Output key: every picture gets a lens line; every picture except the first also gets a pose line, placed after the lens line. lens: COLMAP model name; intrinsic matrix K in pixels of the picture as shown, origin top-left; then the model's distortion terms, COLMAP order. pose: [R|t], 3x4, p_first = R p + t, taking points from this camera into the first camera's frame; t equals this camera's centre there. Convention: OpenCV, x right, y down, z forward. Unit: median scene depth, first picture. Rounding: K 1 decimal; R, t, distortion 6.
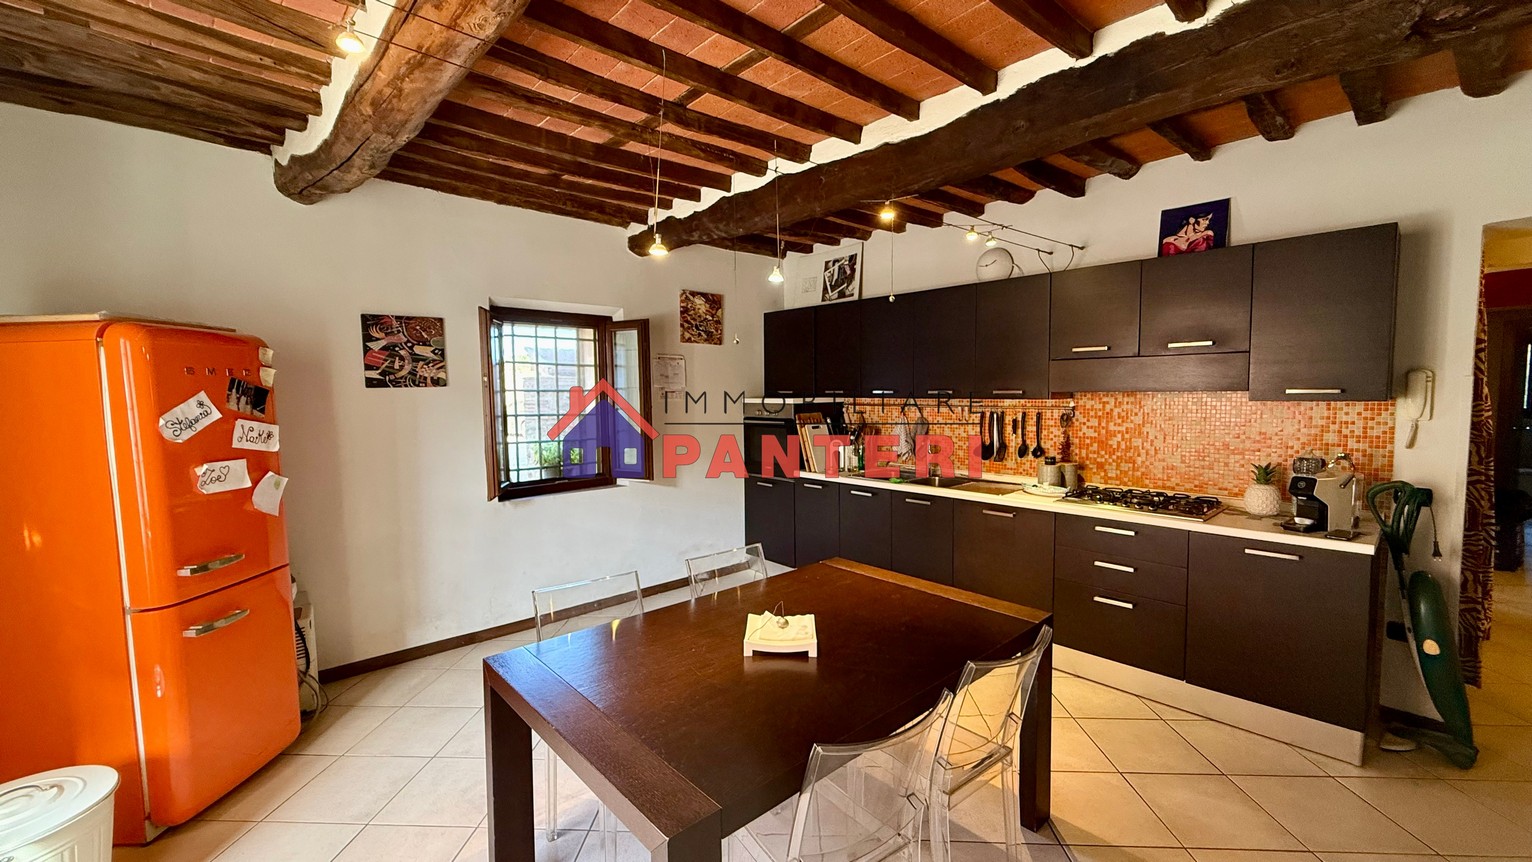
lens RADIAL K [[610.6, 0, 760.8], [0, 610.6, 431.0], [0, 0, 1]] dist [0.001891, -0.000516]
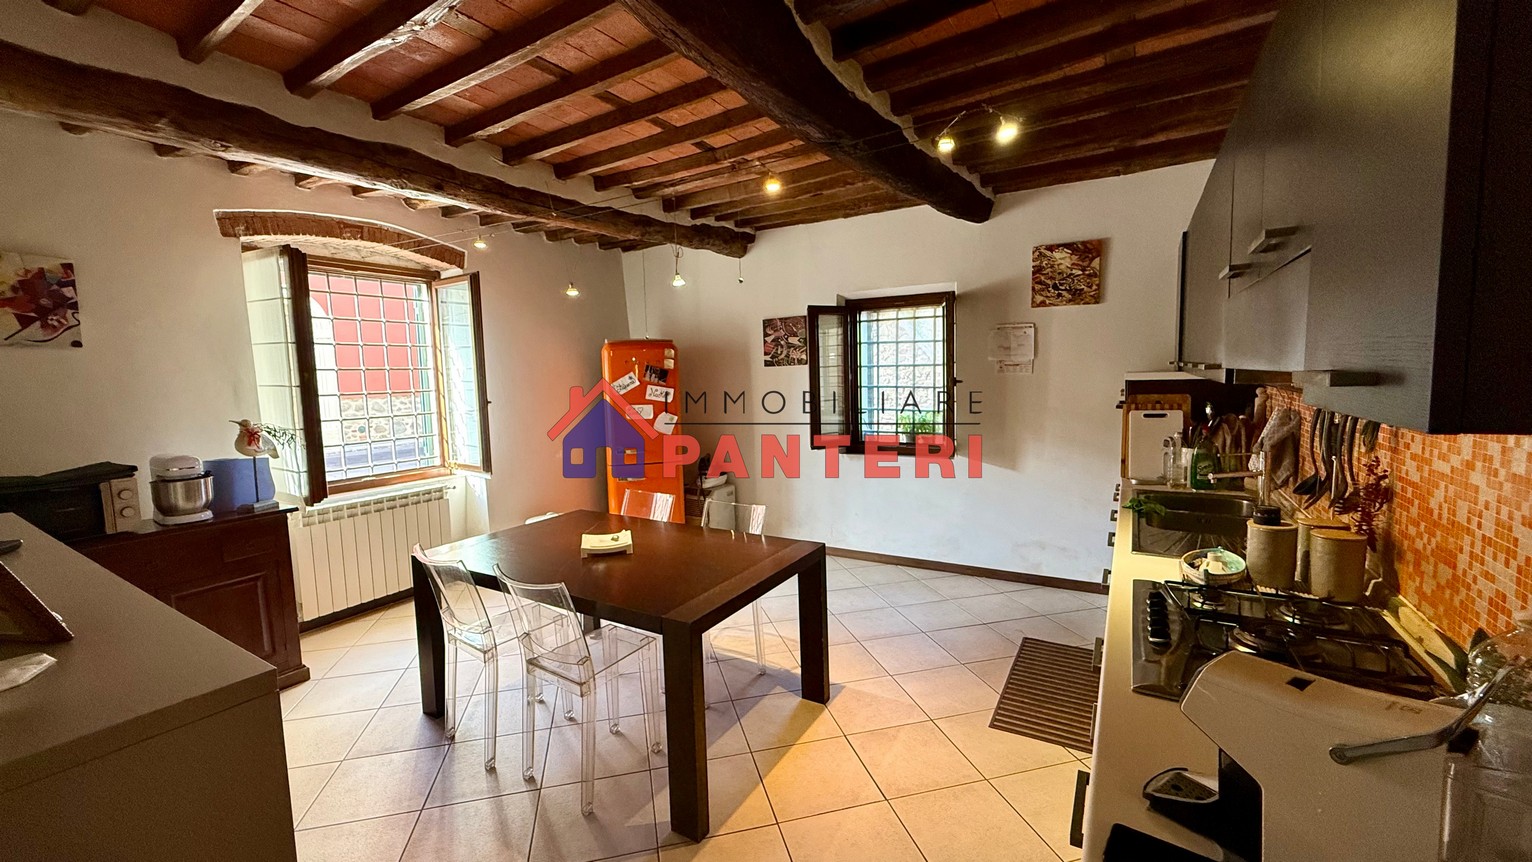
lens RADIAL K [[610.6, 0, 759.8], [0, 610.6, 431.6], [0, 0, 1]] dist [0.001891, -0.000516]
pose [[0.286570, 0.096834, -0.953153, 0.850790], [-0.041083, 0.995206, 0.088754, -0.042387], [0.957178, 0.013724, 0.289174, 0.525808]]
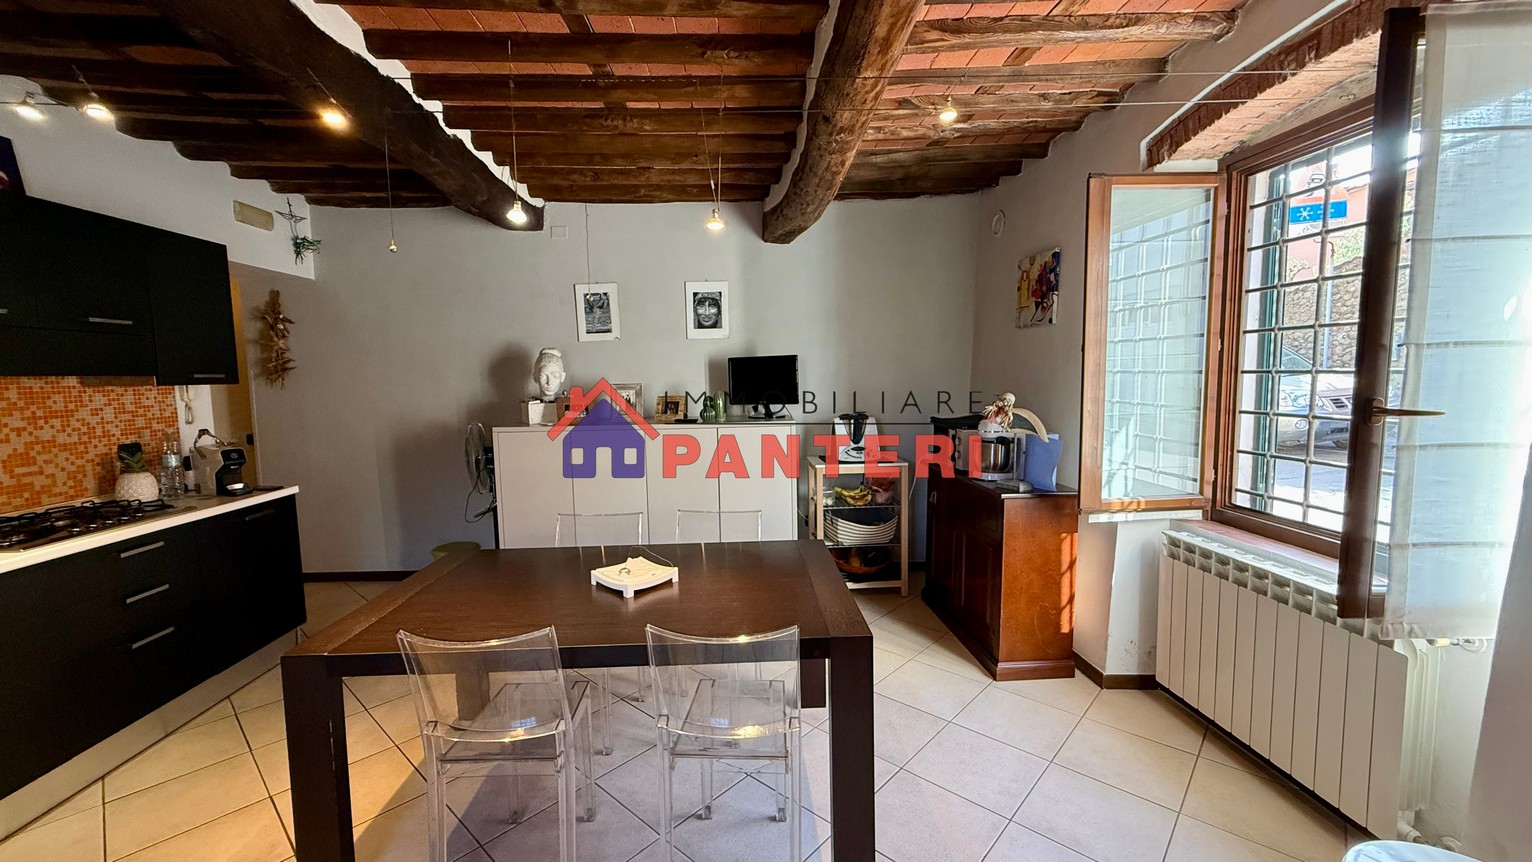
lens RADIAL K [[610.6, 0, 759.9], [0, 610.6, 432.1], [0, 0, 1]] dist [0.001891, -0.000516]
pose [[-0.768854, -0.038447, 0.638267, -0.485094], [0.066655, 0.987934, 0.139802, -0.040594], [-0.635940, 0.150031, -0.757014, 0.950552]]
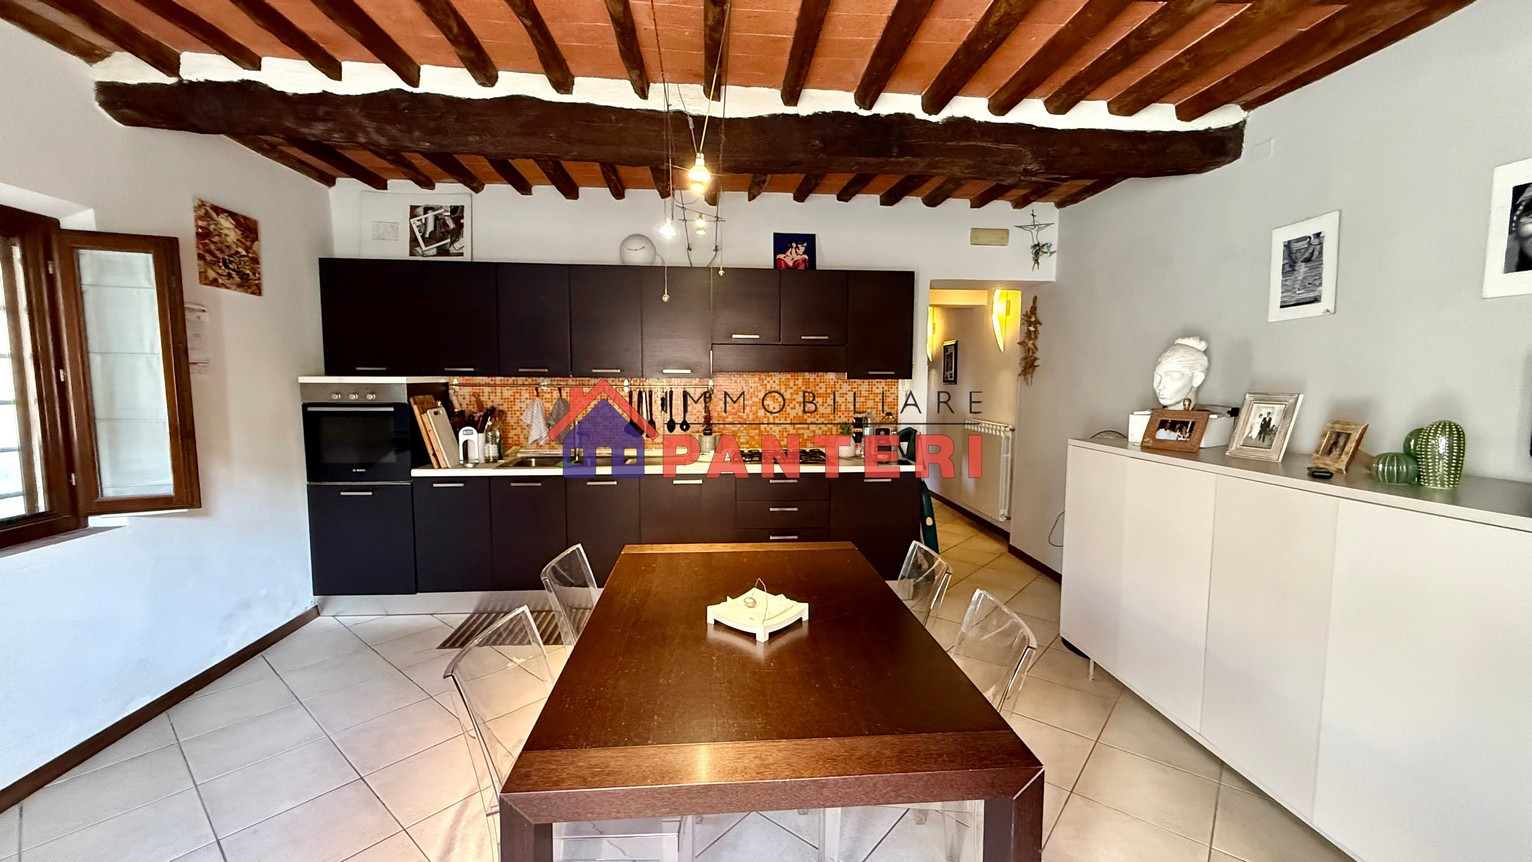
lens RADIAL K [[610.6, 0, 760.8], [0, 610.6, 431.6], [0, 0, 1]] dist [0.001891, -0.000516]
pose [[0.604957, -0.058389, 0.794114, -0.403524], [0.043475, 0.998242, 0.040278, 0.006457], [-0.795070, 0.010158, 0.606432, 0.236656]]
